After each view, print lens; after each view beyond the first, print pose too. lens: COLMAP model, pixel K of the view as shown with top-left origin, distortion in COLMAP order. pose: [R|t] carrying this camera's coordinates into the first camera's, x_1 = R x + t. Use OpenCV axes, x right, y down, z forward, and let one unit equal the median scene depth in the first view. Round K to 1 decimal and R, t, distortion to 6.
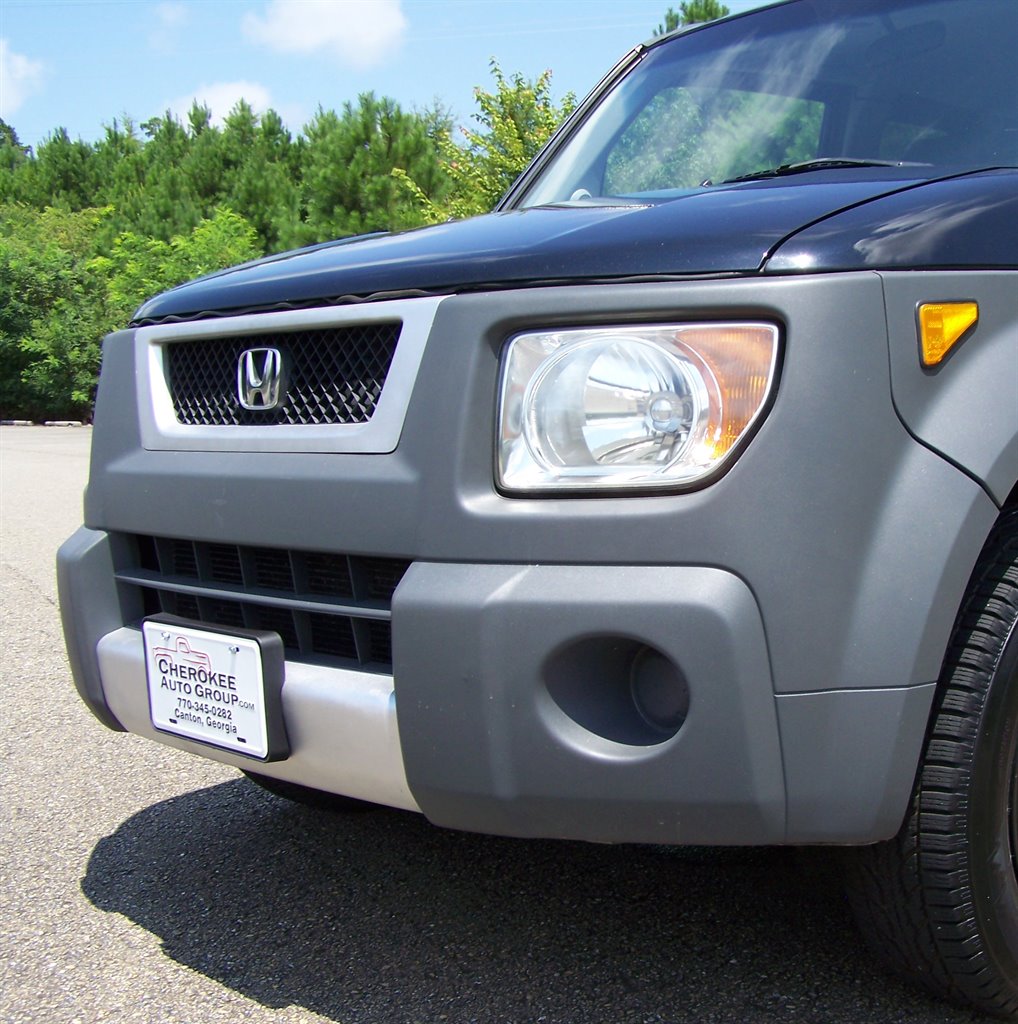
lens RADIAL K [[1585.8, 0, 663.2], [0, 1585.8, 532.2], [0, 0, 1]] dist [-0.209710, 0.395479]
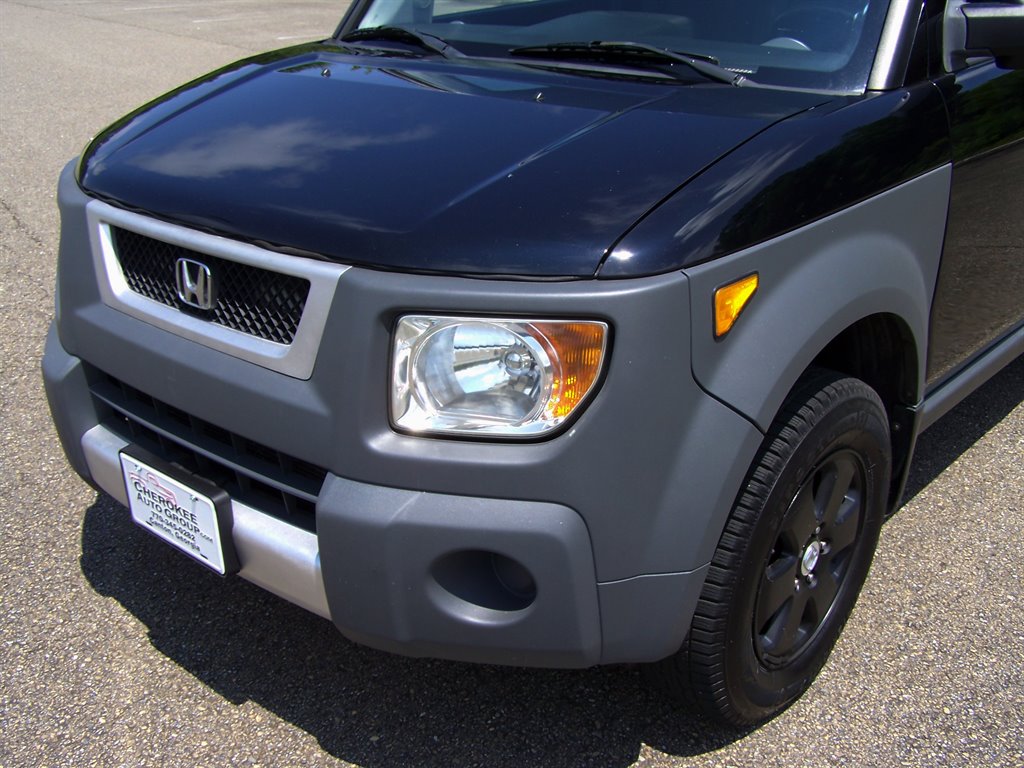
lens RADIAL K [[1171.1, 0, 493.7], [0, 1171.1, 405.5], [0, 0, 1]] dist [-0.215693, 0.417267]
pose [[0.999518, -0.007755, 0.030066, -0.040858], [-0.002036, 0.949854, 0.312686, -0.296324], [-0.030983, -0.312597, 0.949381, 0.059703]]
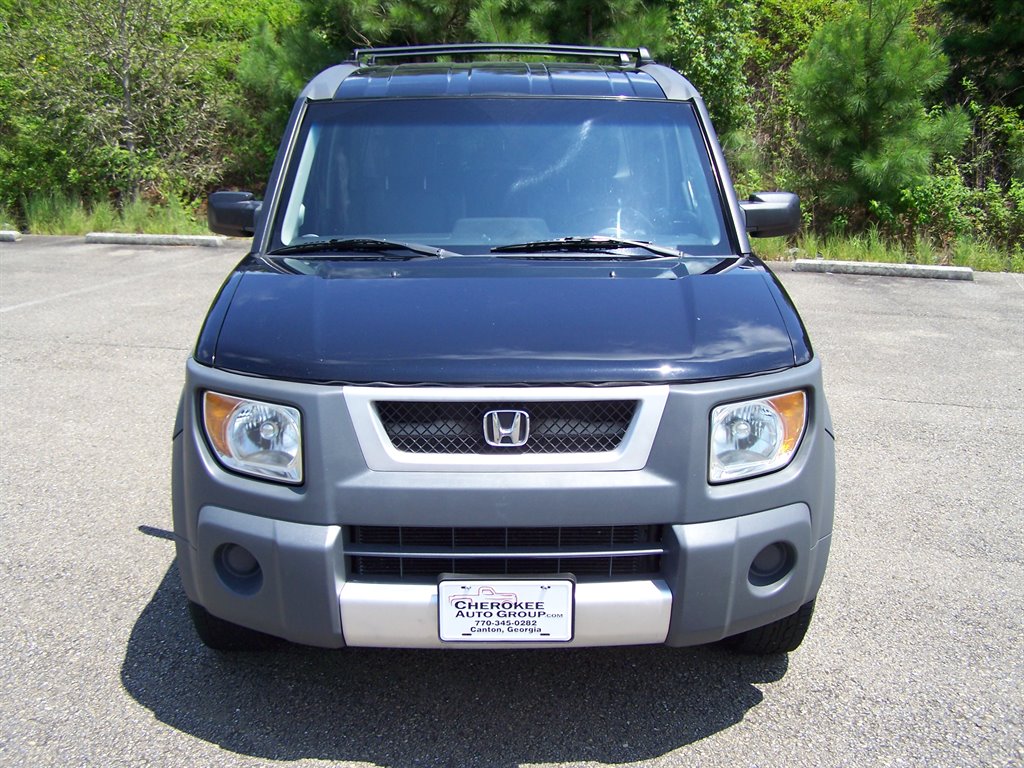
lens RADIAL K [[1171.1, 0, 493.7], [0, 1171.1, 405.5], [0, 0, 1]] dist [-0.215693, 0.417267]
pose [[0.728884, -0.151404, 0.667686, -1.094217], [0.050485, 0.984472, 0.168126, -0.330906], [-0.682773, -0.088836, 0.725209, 0.094570]]
